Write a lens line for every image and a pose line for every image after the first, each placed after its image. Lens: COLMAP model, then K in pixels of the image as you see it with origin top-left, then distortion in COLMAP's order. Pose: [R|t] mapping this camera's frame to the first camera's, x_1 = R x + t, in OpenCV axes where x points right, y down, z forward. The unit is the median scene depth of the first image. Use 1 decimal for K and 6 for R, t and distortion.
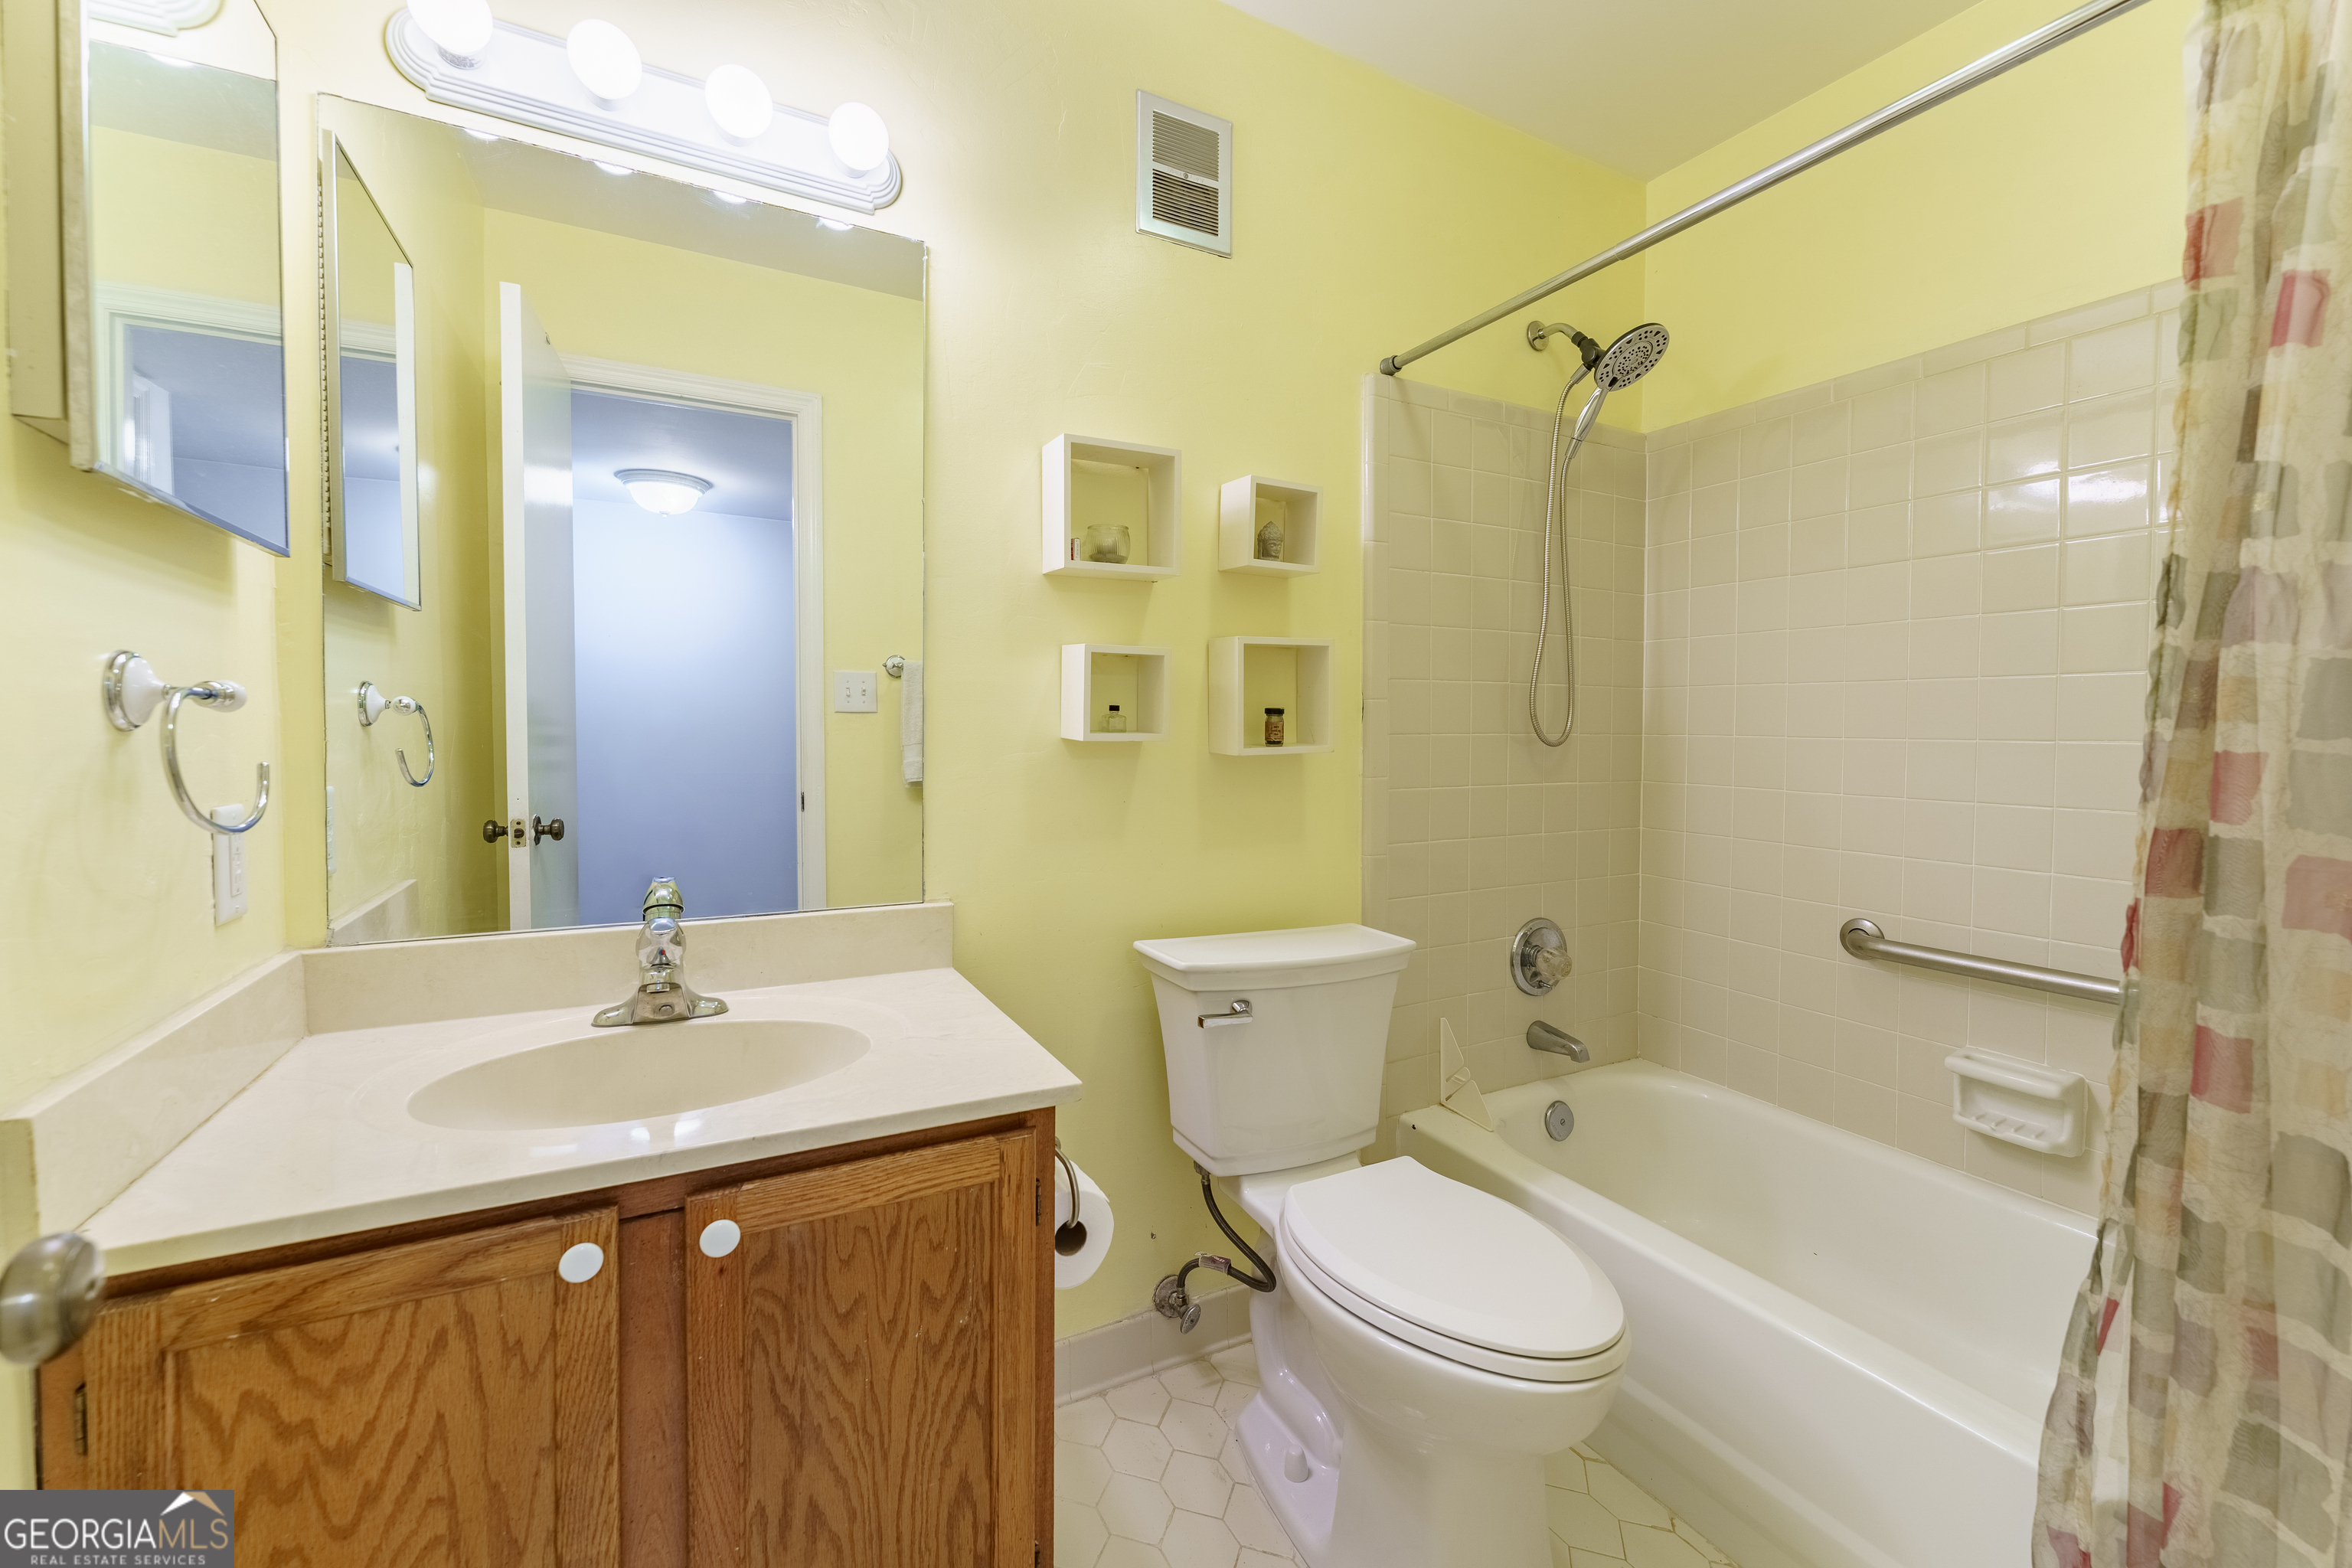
lens RADIAL K [[948.5, 0, 1186.5], [0, 948.5, 780.4], [0, 0, 1]] dist [0.000482, -0.000502]
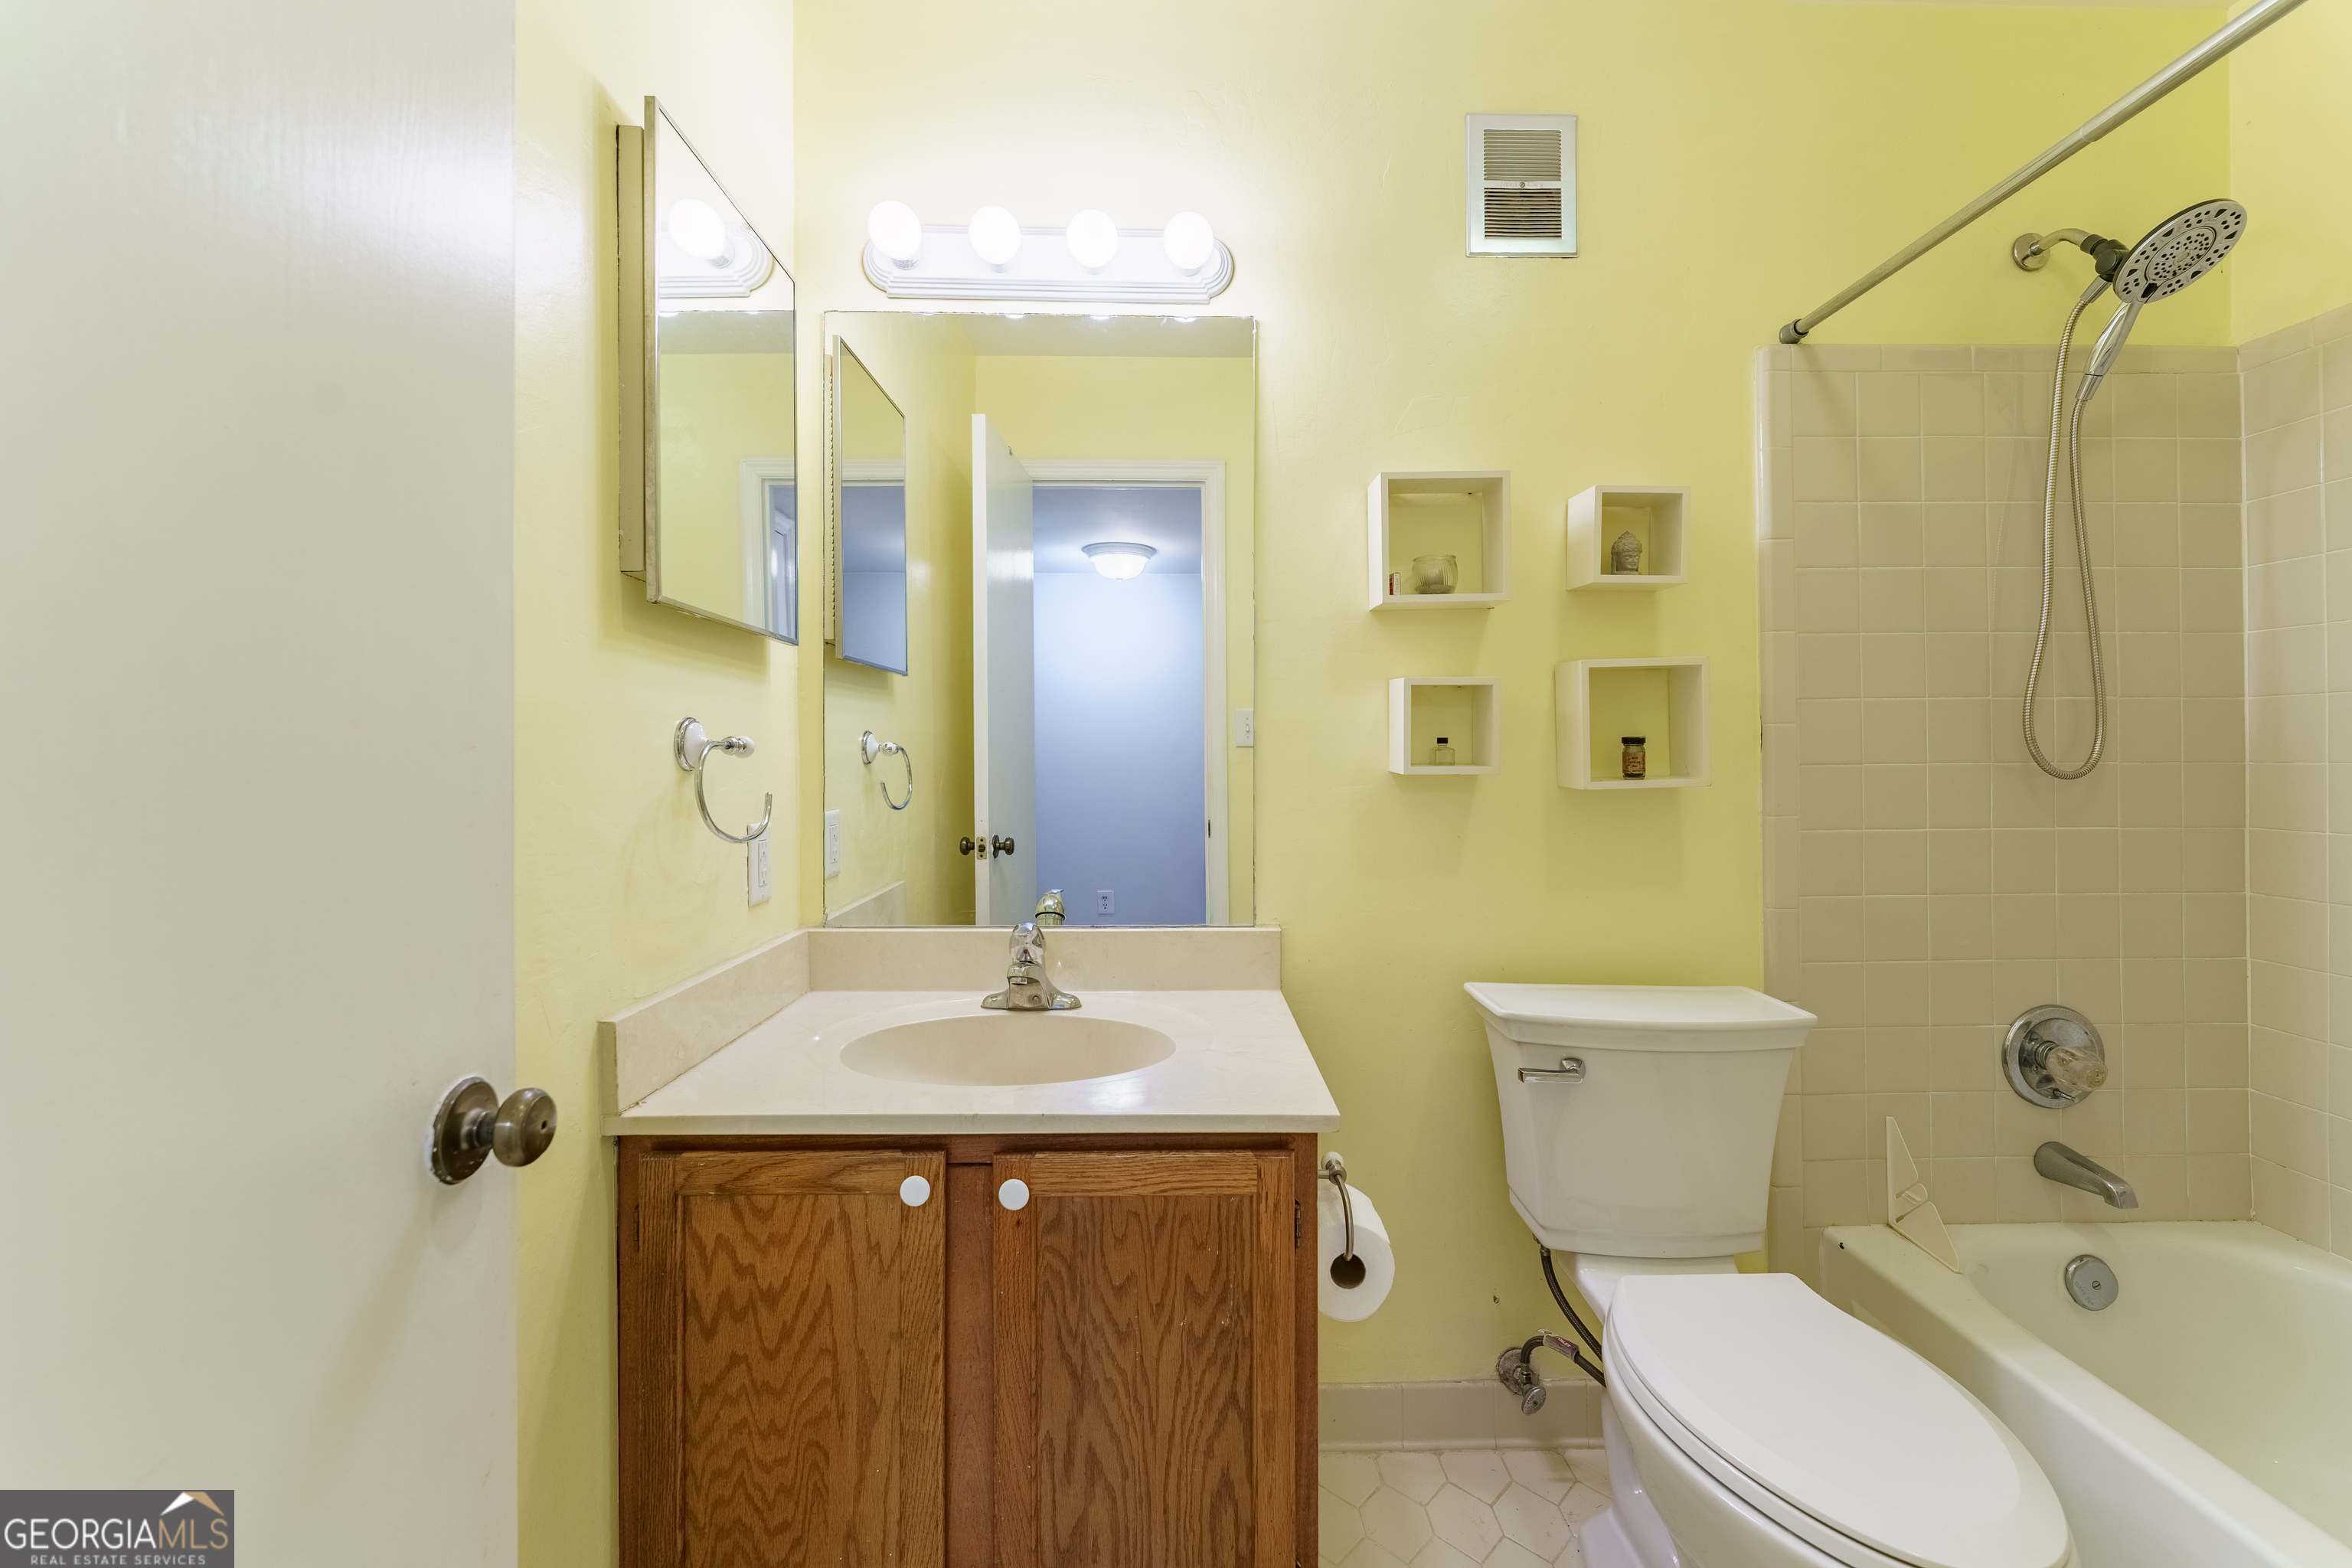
lens RADIAL K [[941.3, 0, 1176.0], [0, 941.3, 784.0], [0, 0, 1]] dist [0.000509, -0.000634]
pose [[0.893810, 0.002537, -0.448438, 0.118382], [-0.015249, 0.999578, -0.024739, -0.003443], [0.448186, 0.028950, 0.893472, 0.010978]]
